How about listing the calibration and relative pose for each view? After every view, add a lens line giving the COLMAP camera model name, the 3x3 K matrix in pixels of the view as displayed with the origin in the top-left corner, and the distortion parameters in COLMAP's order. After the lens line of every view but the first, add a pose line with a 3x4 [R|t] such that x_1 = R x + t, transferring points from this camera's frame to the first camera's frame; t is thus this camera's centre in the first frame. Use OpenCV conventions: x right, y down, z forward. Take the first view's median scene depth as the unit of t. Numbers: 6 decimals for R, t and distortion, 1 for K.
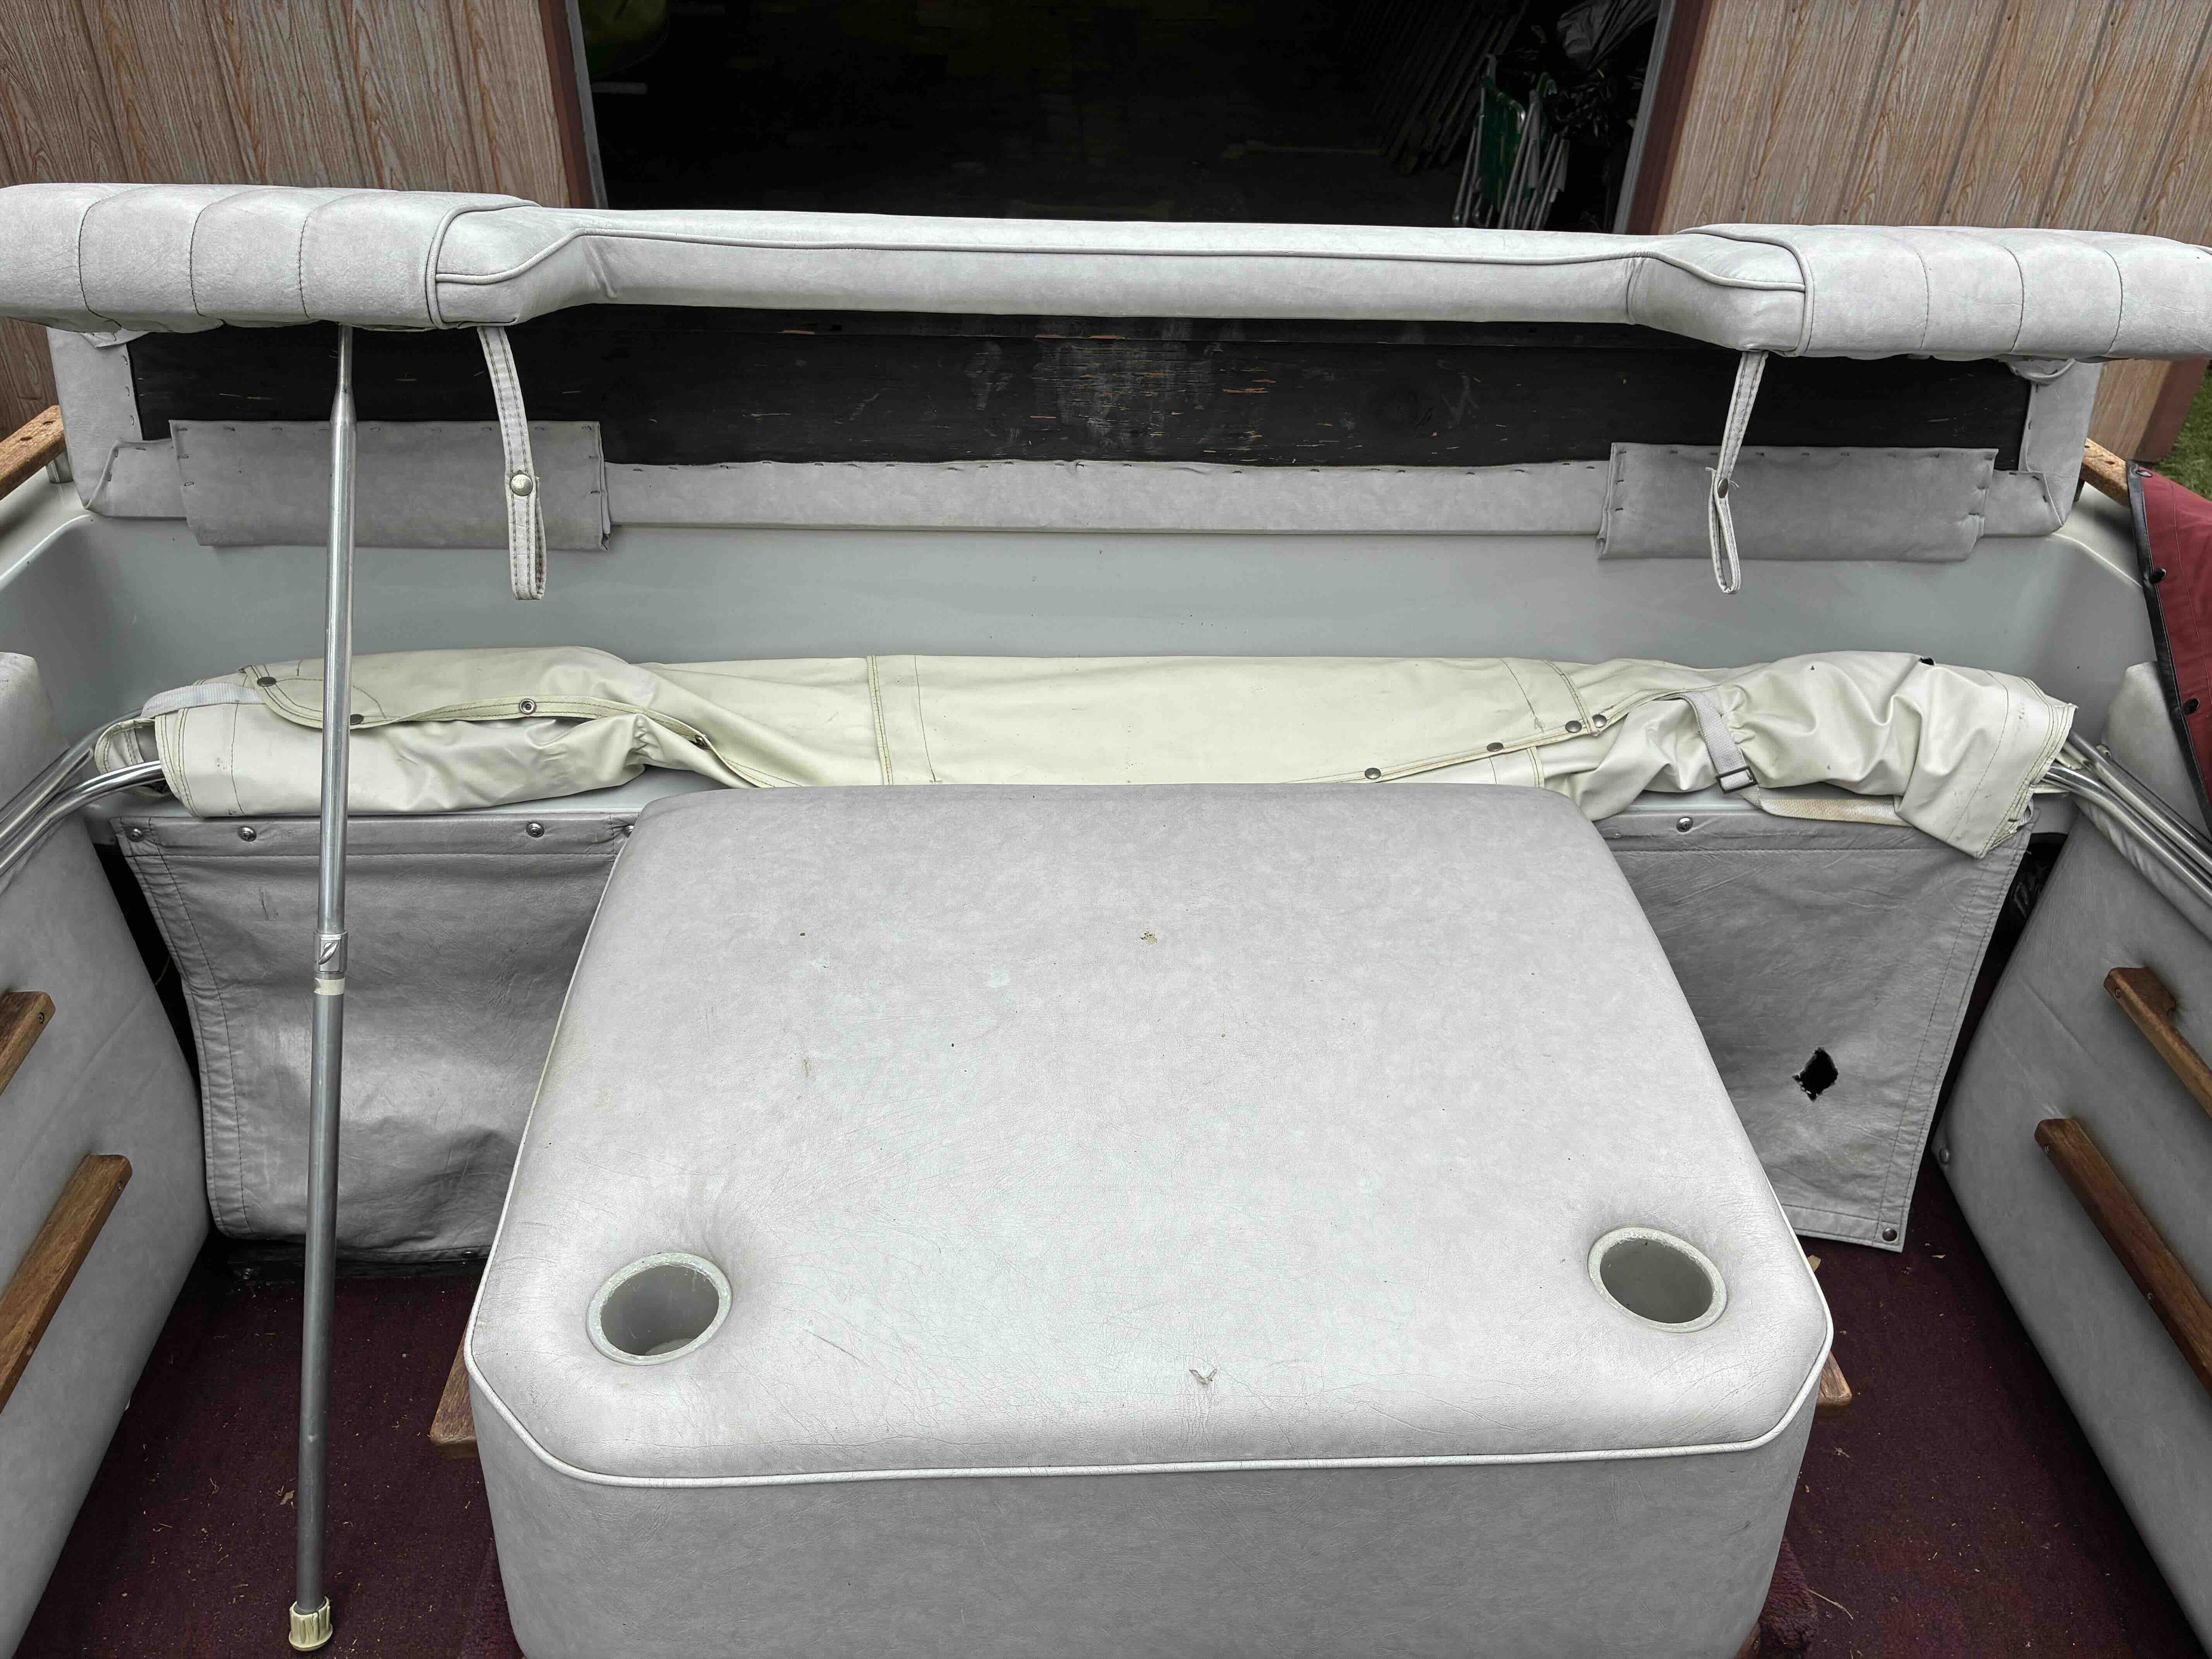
lens RADIAL K [[1652.2, 0, 1148.1], [0, 1652.2, 847.1], [0, 0, 1]] dist [0.043912, -0.064107]
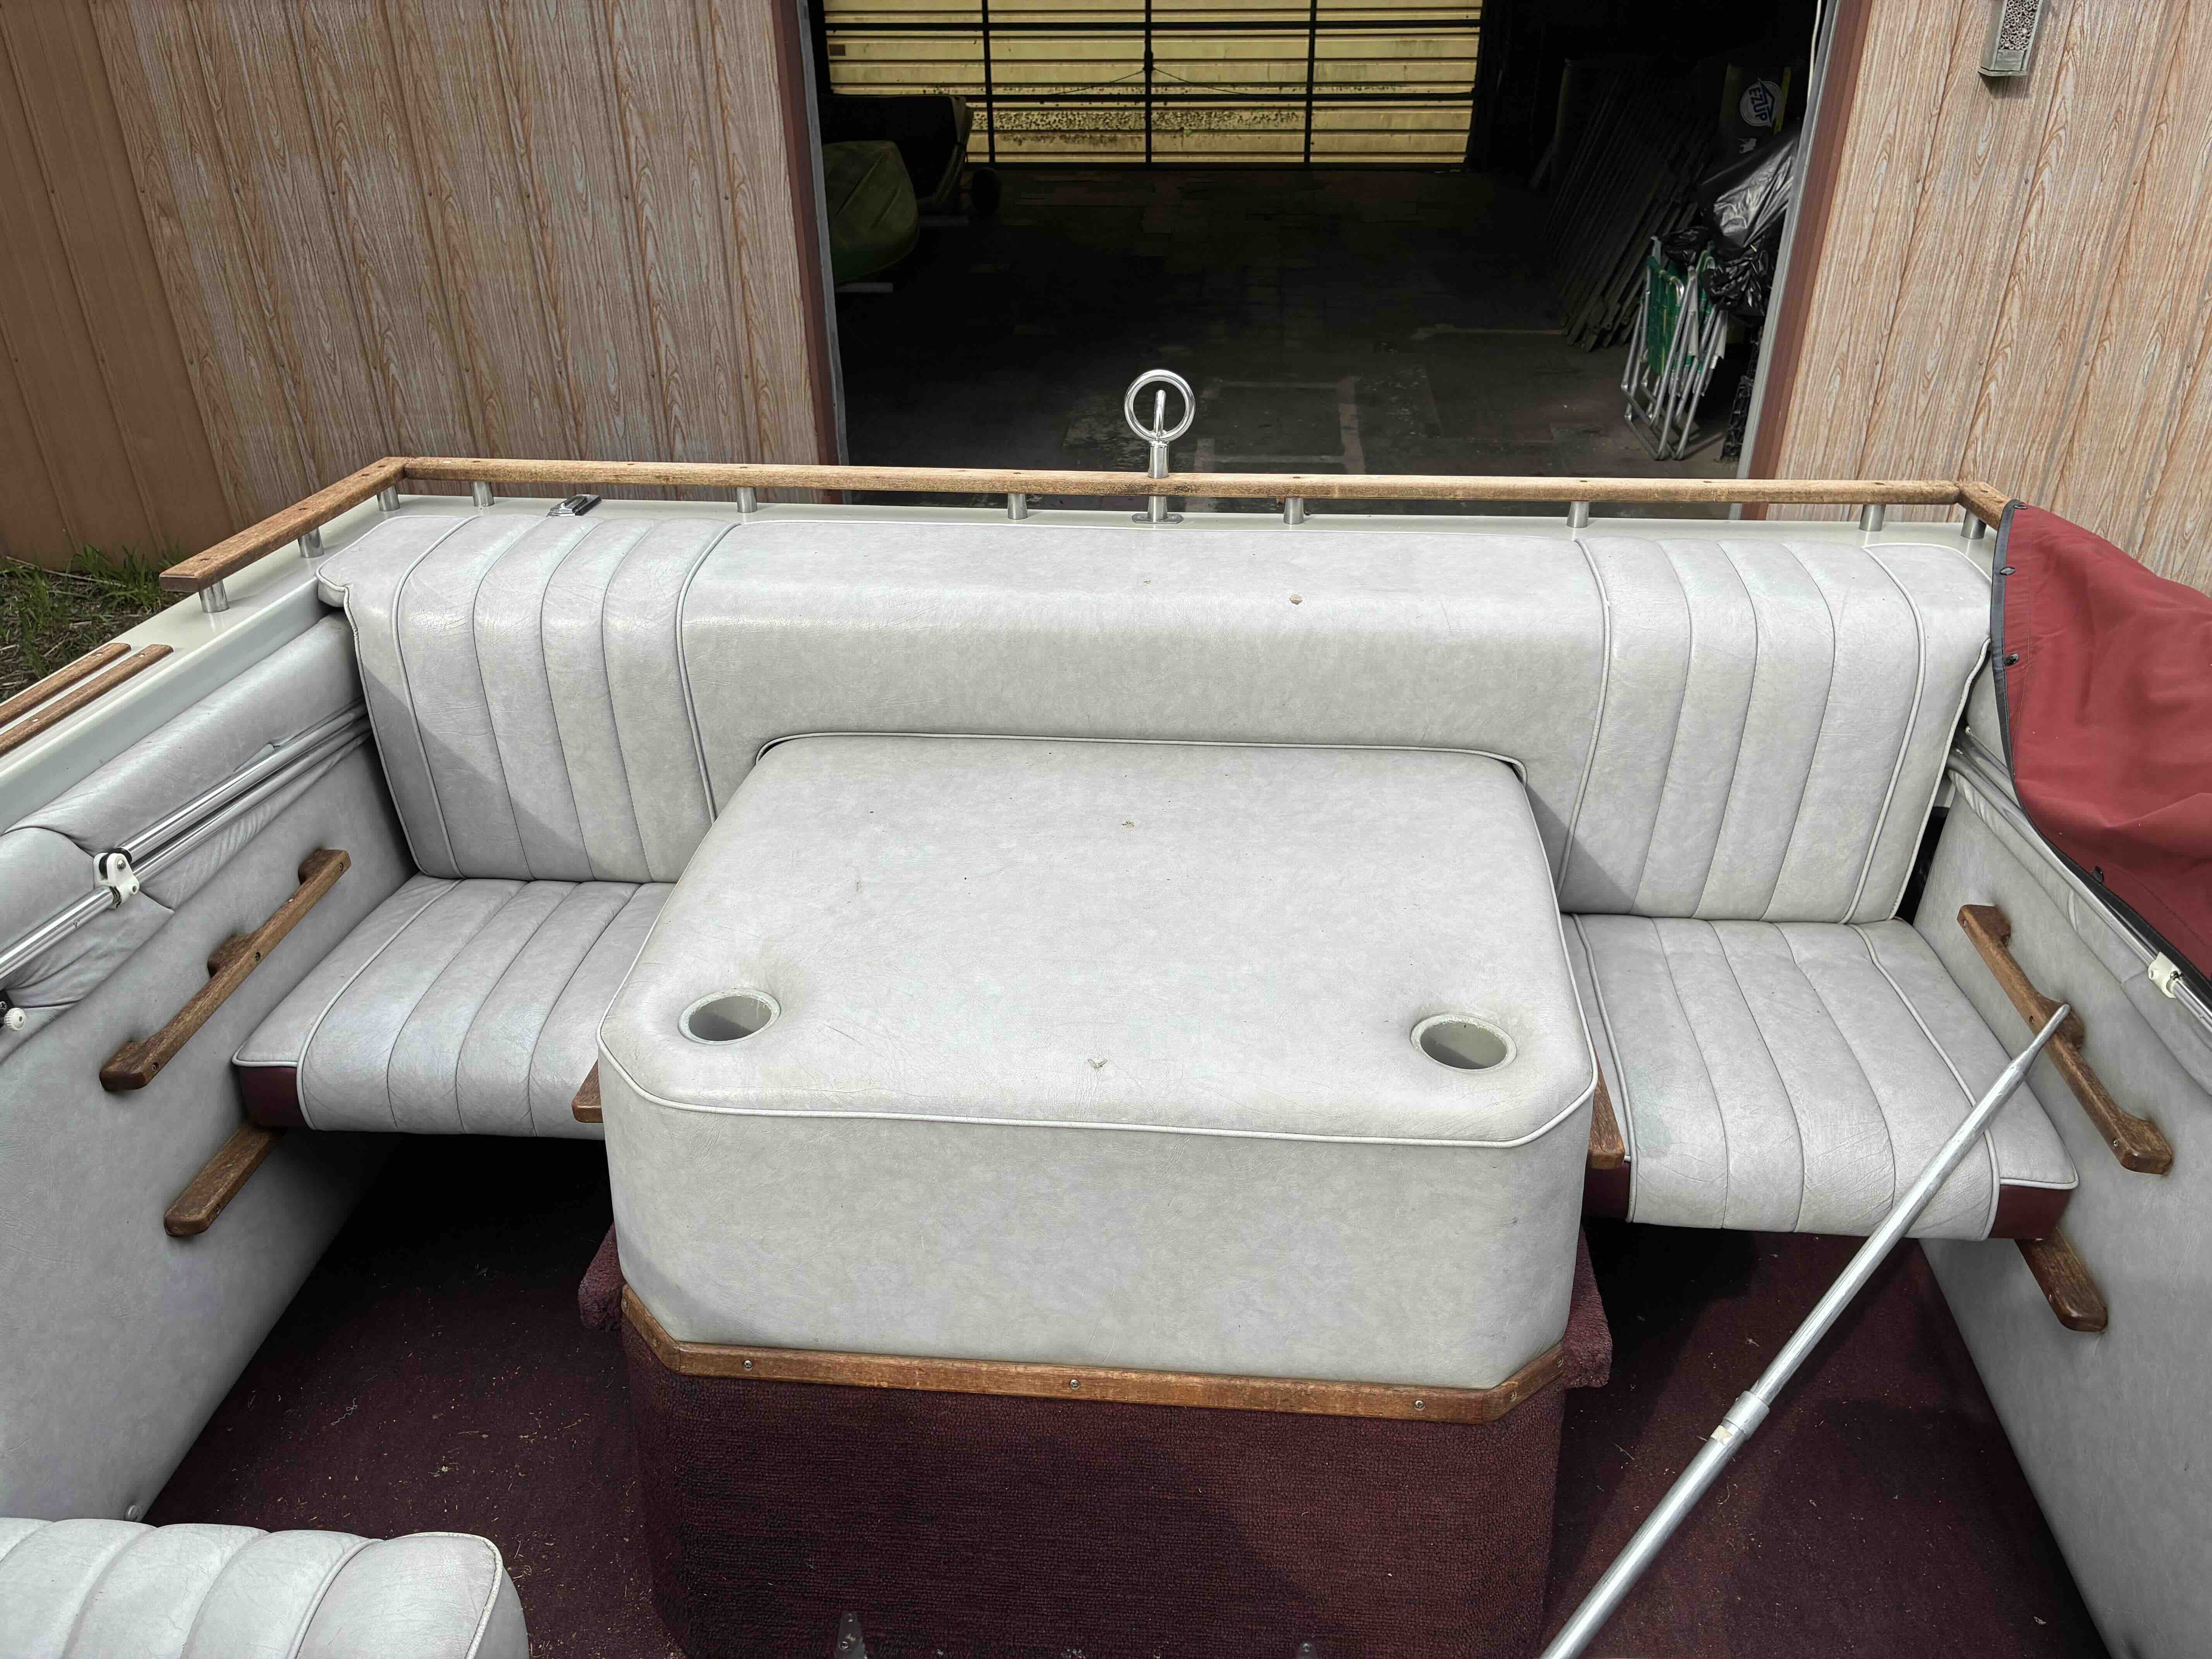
lens RADIAL K [[1652.2, 0, 1127.2], [0, 1652.2, 847.5], [0, 0, 1]] dist [0.043912, -0.064107]
pose [[0.988951, 0.028867, -0.145402, 0.185036], [-0.044576, 0.993370, -0.105969, 0.206413], [0.141378, 0.111279, 0.983681, -0.273275]]
